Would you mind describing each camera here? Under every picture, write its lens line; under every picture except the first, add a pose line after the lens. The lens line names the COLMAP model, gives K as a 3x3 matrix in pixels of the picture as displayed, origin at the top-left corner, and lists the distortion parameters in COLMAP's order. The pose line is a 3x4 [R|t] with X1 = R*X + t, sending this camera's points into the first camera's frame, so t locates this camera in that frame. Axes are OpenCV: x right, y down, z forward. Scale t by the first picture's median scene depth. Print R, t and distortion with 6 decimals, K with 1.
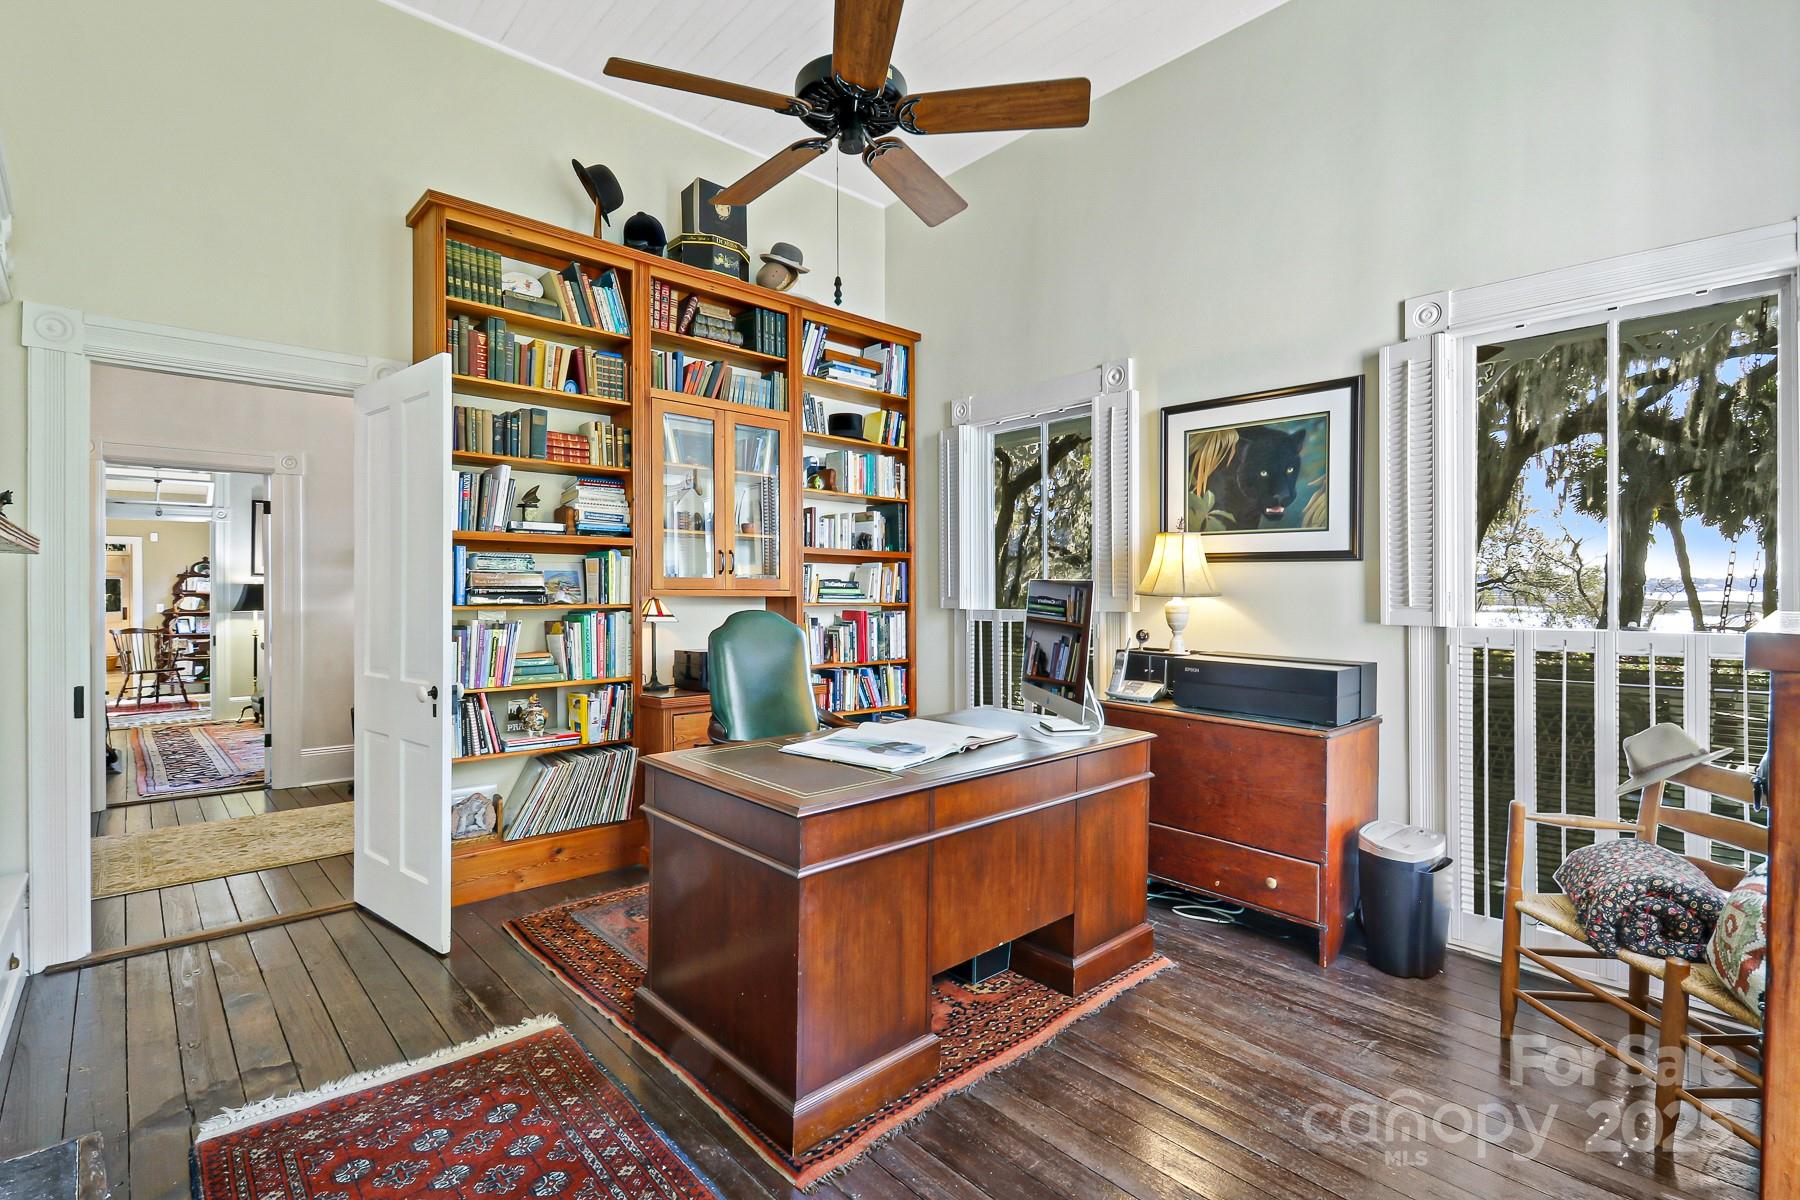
lens RADIAL K [[841.5, 0, 899.0], [0, 841.5, 593.5], [0, 0, 1]] dist [-0.001699, -0.001379]
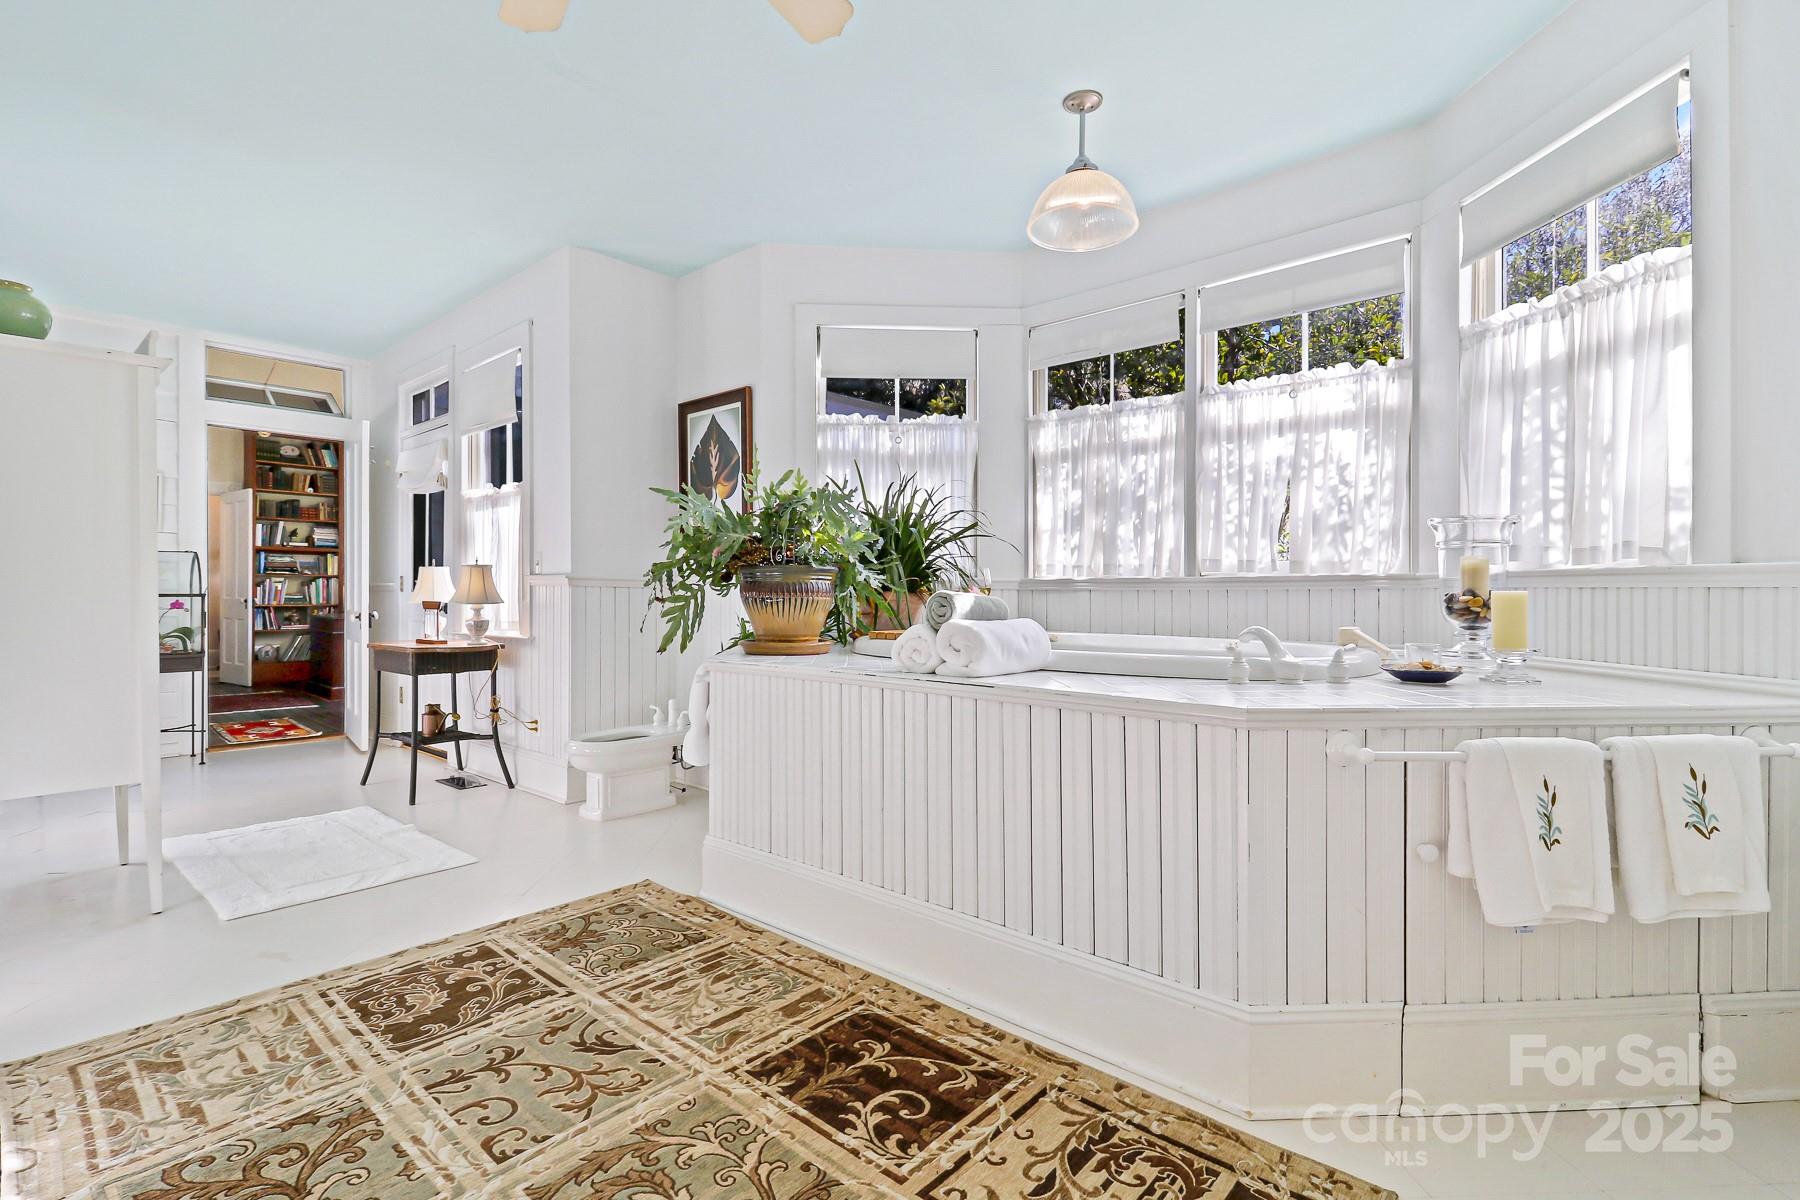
lens RADIAL K [[841.5, 0, 902.1], [0, 841.5, 598.1], [0, 0, 1]] dist [-0.001699, -0.001379]
pose [[0.993643, 0.003851, 0.112514, 1.106964], [-0.004001, 0.999991, 0.001111, 0.074321], [-0.112508, -0.001554, 0.993650, -1.738571]]
